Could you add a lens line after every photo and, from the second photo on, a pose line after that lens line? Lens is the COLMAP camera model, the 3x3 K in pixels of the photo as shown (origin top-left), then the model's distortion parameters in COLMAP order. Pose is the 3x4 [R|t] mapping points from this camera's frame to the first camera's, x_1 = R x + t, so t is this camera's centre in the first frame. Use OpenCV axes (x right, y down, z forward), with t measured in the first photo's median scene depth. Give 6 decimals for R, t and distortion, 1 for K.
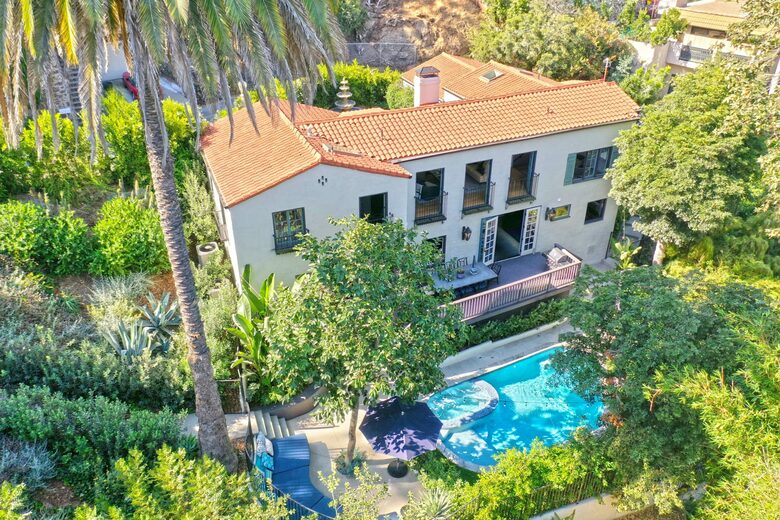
lens RADIAL K [[609.2, 0, 388.4], [0, 609.2, 261.4], [0, 0, 1]] dist [-0.002304, -0.001758]
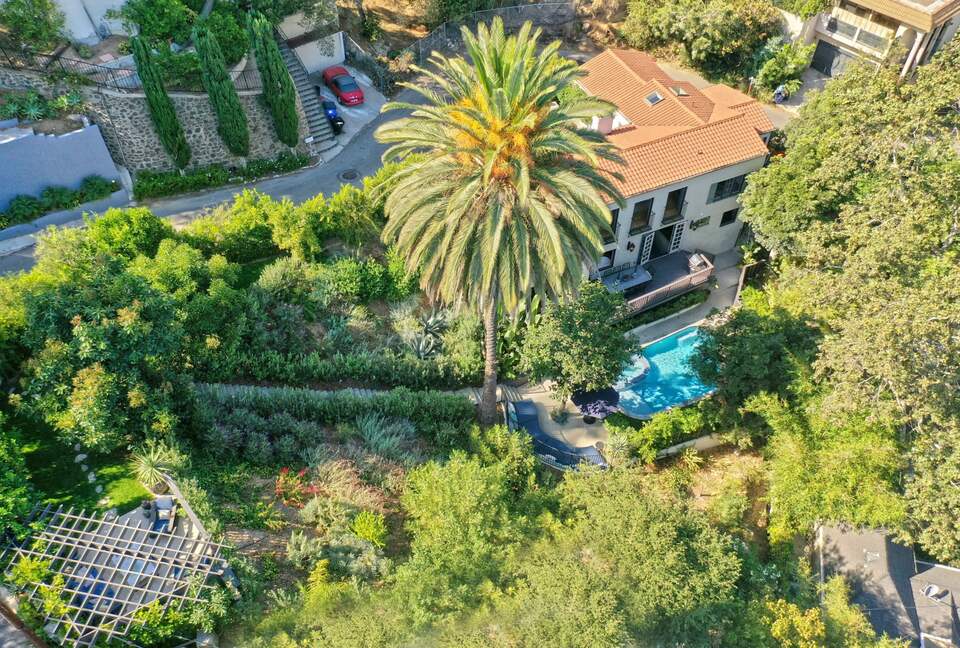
lens RADIAL K [[777.6, 0, 481.4], [0, 777.6, 323.6], [0, 0, 1]] dist [0.002613, -0.000817]
pose [[0.999888, -0.007676, 0.012870, -0.256244], [0.003442, 0.953515, 0.301327, -0.456714], [-0.014585, -0.301249, 0.953434, -0.778756]]
